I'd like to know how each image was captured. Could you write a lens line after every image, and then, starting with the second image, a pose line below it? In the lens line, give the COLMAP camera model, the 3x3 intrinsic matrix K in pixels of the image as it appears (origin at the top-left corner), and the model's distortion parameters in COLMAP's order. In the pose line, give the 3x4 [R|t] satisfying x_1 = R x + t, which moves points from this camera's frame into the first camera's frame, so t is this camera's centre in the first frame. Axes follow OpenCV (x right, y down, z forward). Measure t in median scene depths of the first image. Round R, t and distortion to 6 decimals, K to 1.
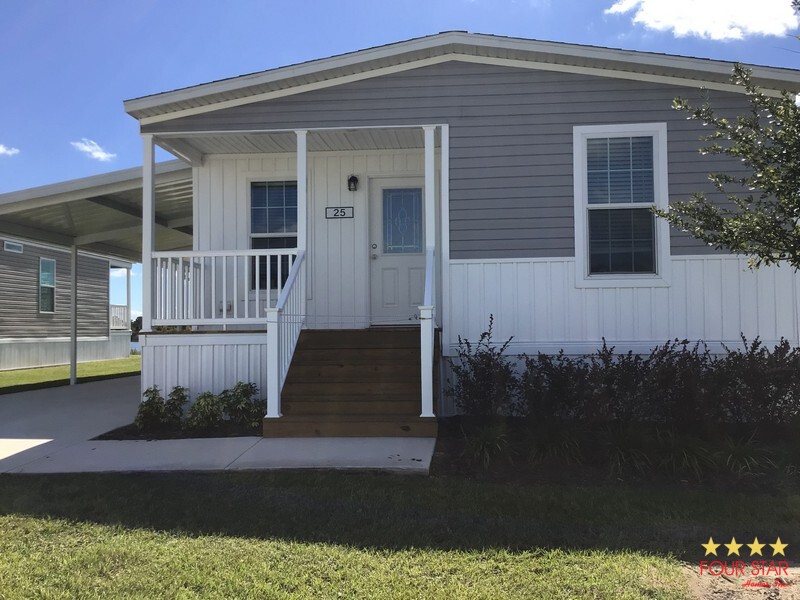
lens RADIAL K [[720.7, 0, 390.3], [0, 720.7, 303.8], [0, 0, 1]] dist [0.113953, -0.200327]
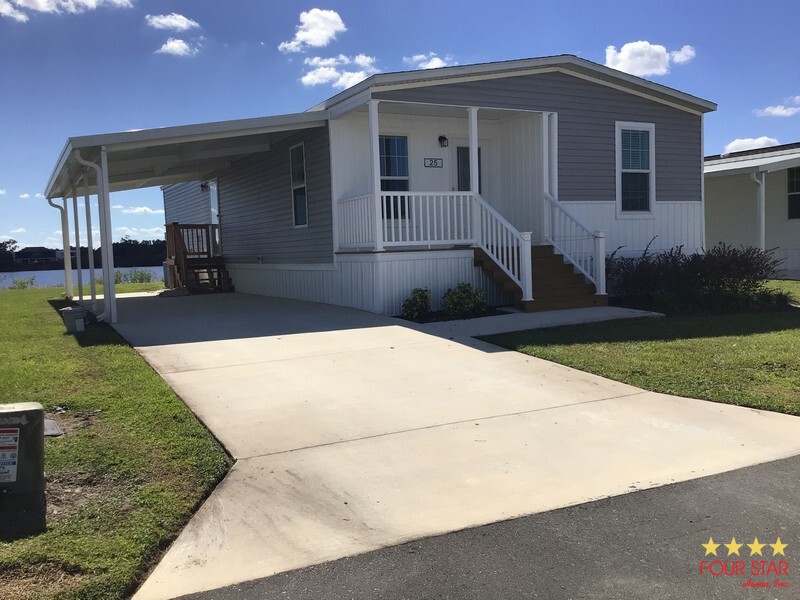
lens RADIAL K [[720.7, 0, 390.3], [0, 720.7, 303.8], [0, 0, 1]] dist [0.113953, -0.200327]
pose [[0.841088, -0.056171, 0.537974, -1.098675], [0.005232, 0.995392, 0.095751, 0.008363], [-0.540874, -0.077720, 0.837505, -0.145634]]
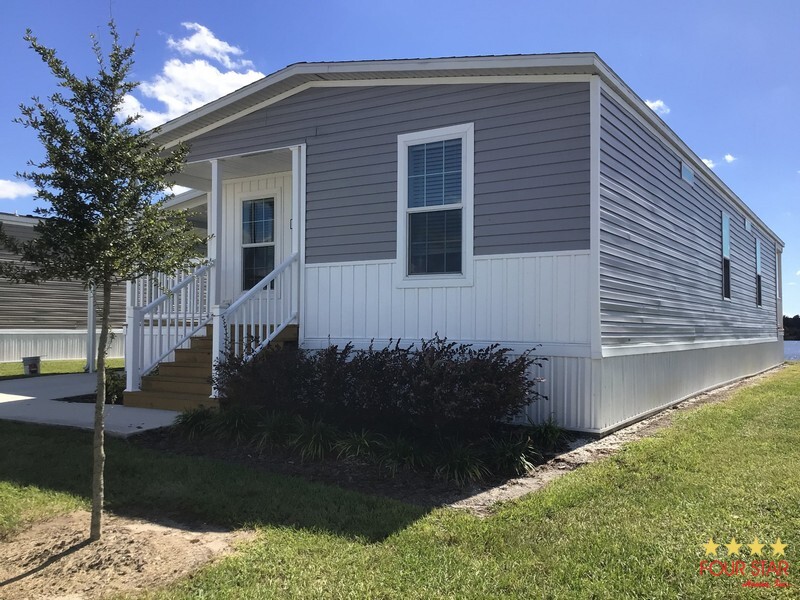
lens RADIAL K [[720.7, 0, 390.3], [0, 720.7, 303.8], [0, 0, 1]] dist [0.113953, -0.200327]
pose [[0.883279, 0.002191, -0.468843, 0.738667], [0.005427, 0.999874, 0.014898, -0.014505], [0.468817, -0.015703, 0.883156, 0.060861]]
